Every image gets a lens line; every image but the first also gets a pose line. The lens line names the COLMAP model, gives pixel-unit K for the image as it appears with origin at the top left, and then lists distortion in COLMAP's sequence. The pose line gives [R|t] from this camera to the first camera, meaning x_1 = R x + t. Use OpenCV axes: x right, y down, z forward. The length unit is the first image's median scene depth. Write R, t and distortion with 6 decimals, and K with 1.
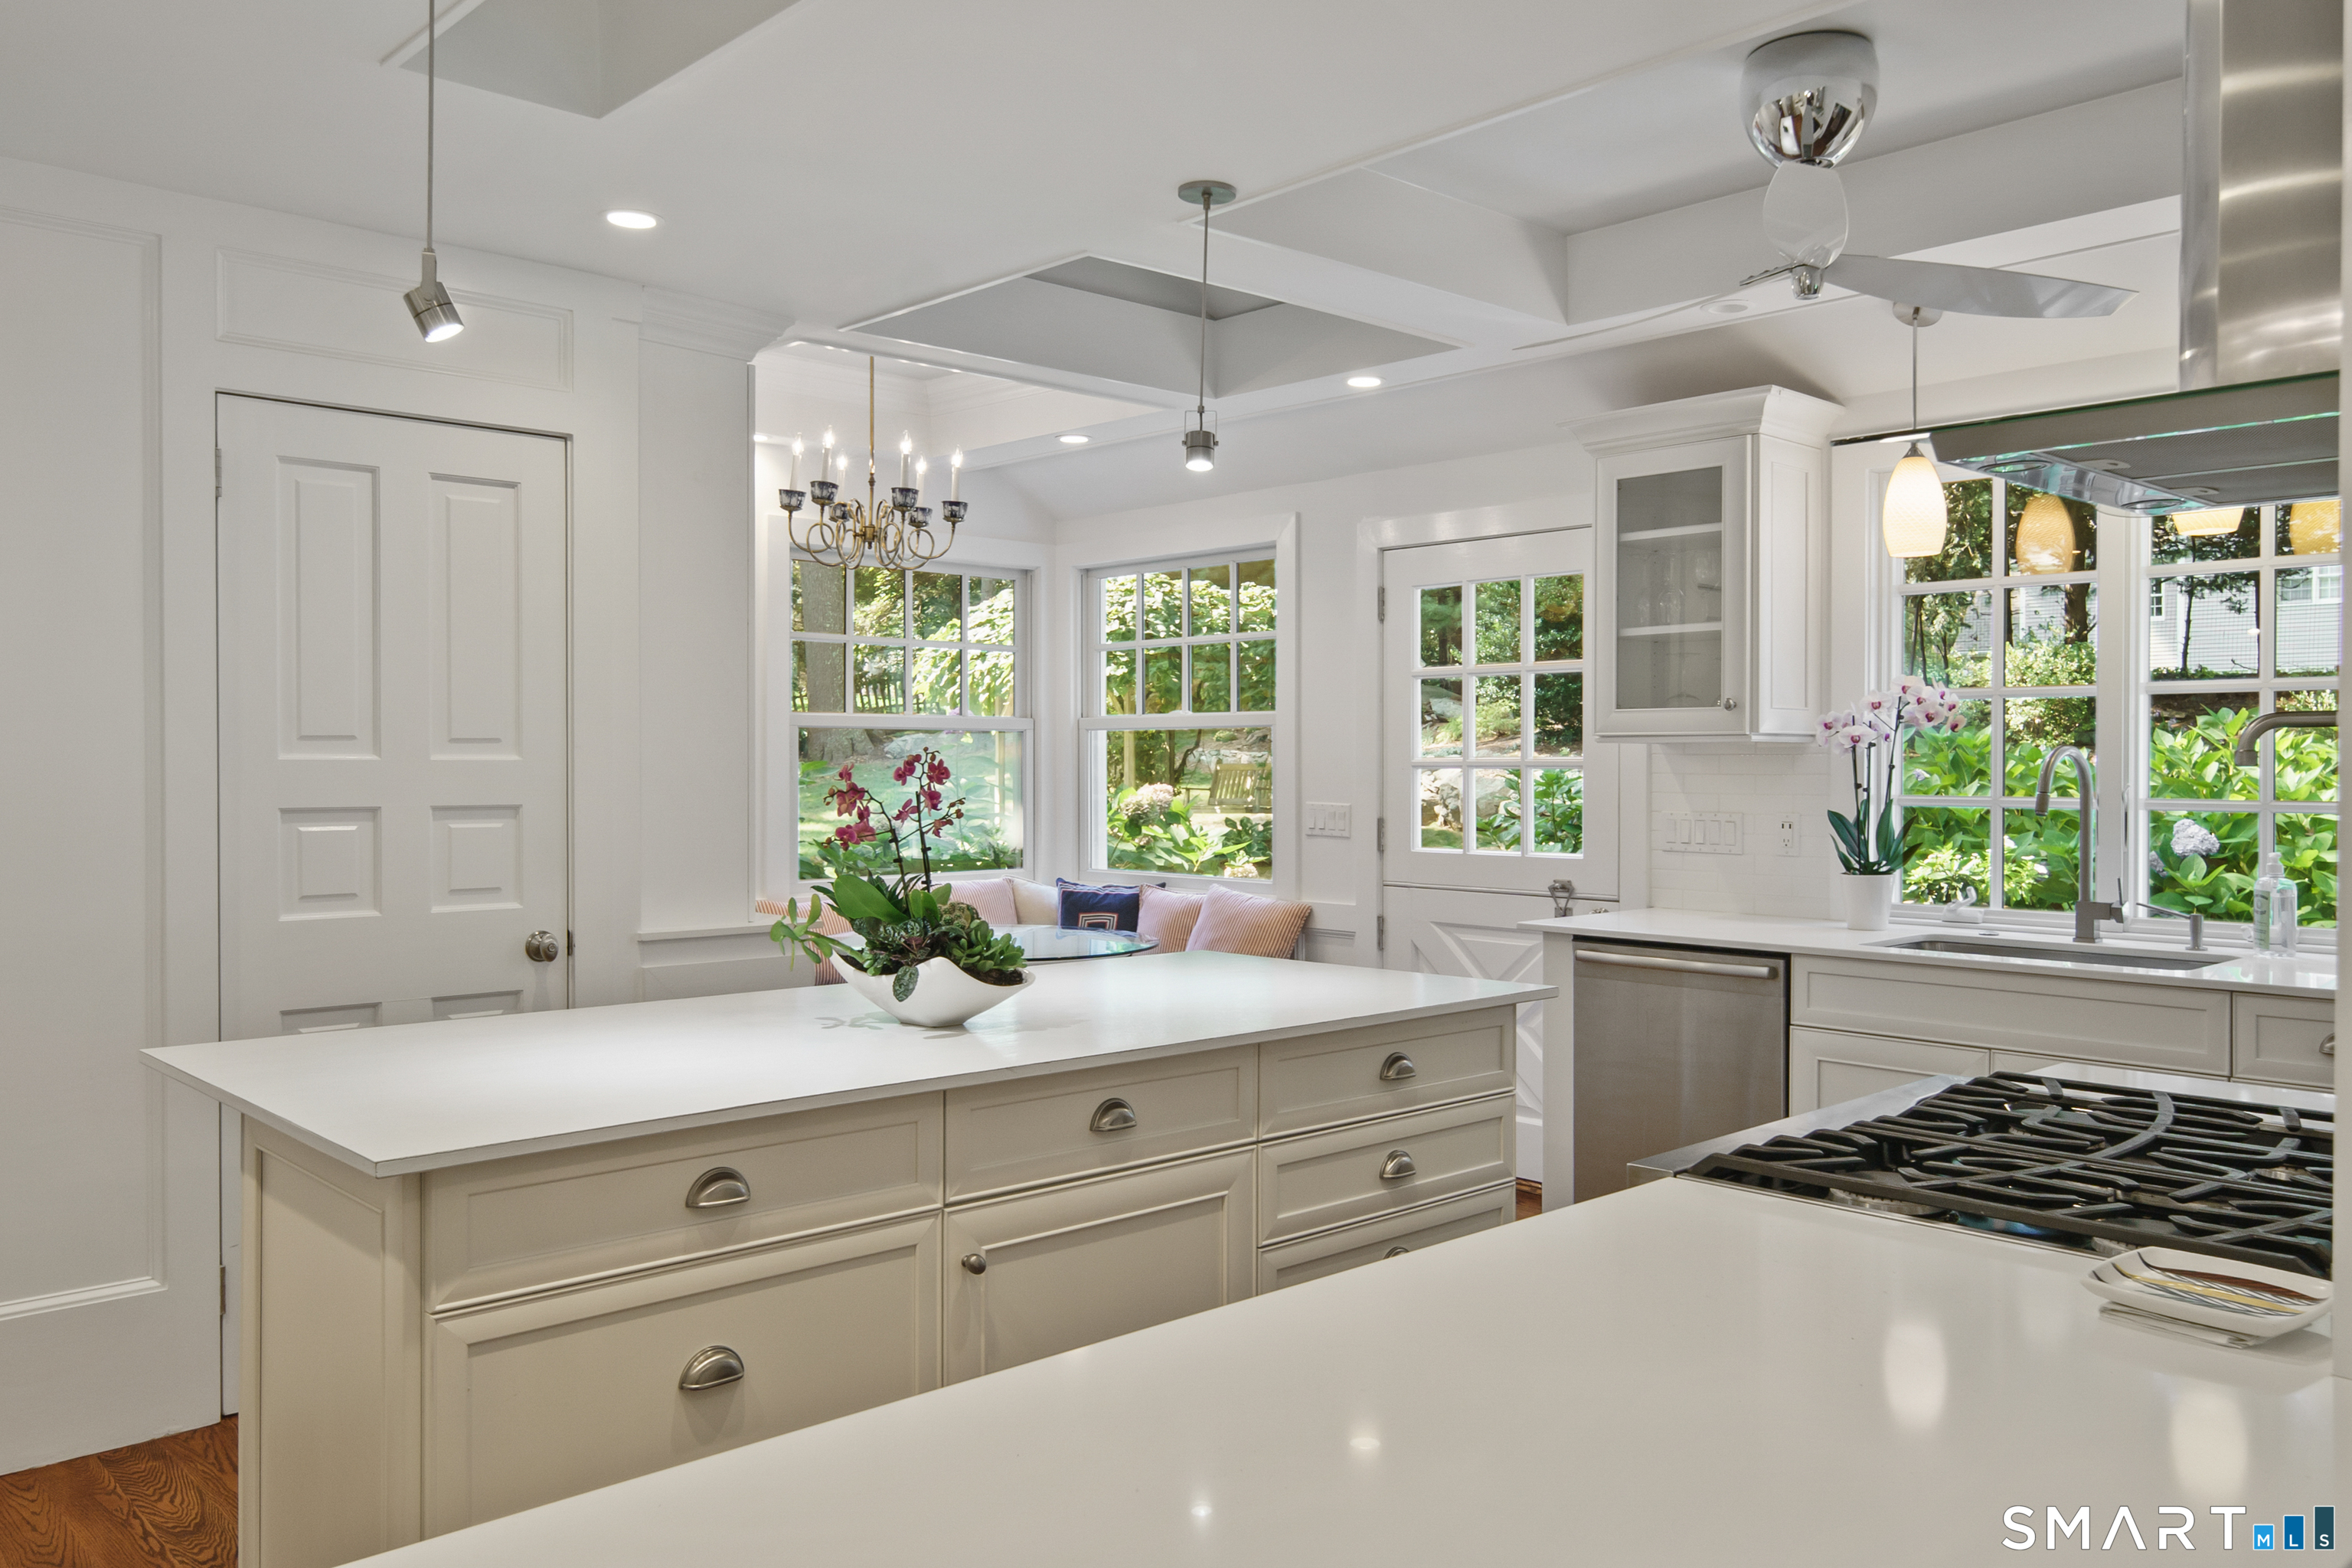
lens RADIAL K [[1782.2, 0, 1176.0], [0, 1782.2, 784.0], [0, 0, 1]] dist [0.002305, 0.000798]
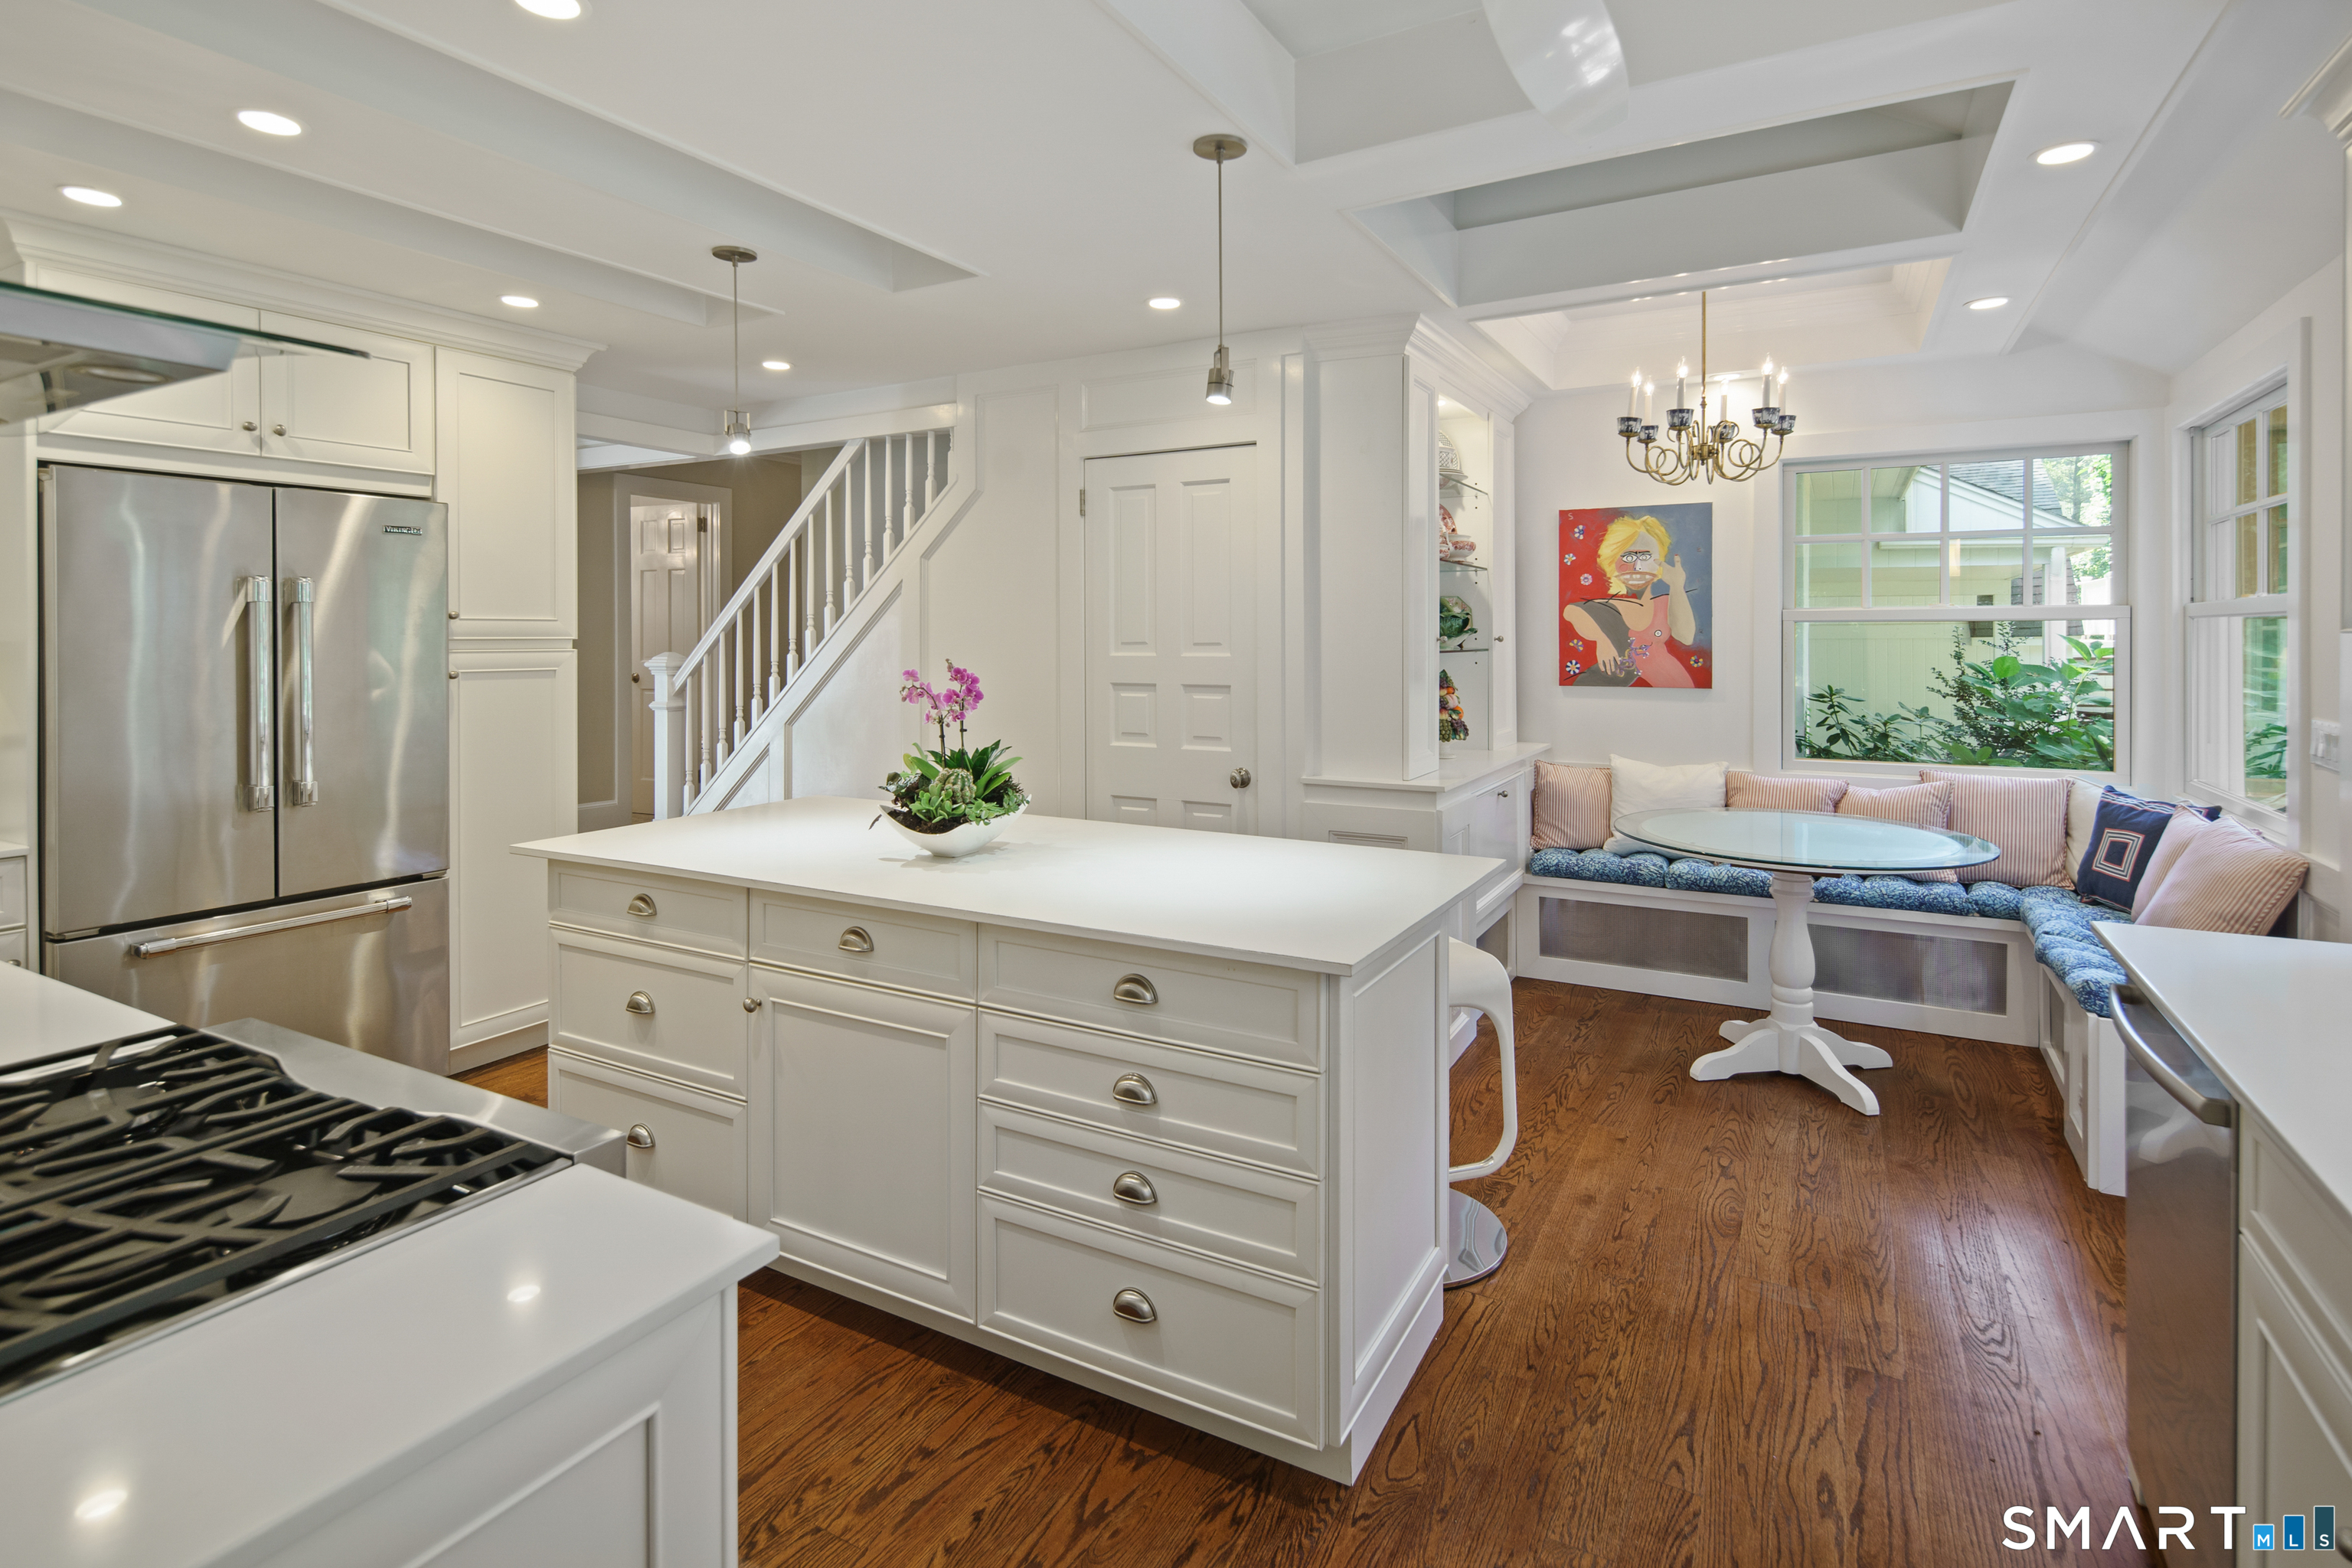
lens RADIAL K [[1161.7, 0, 1183.4], [0, 1161.7, 642.5], [0, 0, 1]] dist [-0.001550, -0.000399]
pose [[0.306199, 0.003834, -0.951960, 0.609361], [-0.007627, 0.999970, 0.001574, -0.028082], [0.951937, 0.006779, 0.306219, 0.677925]]
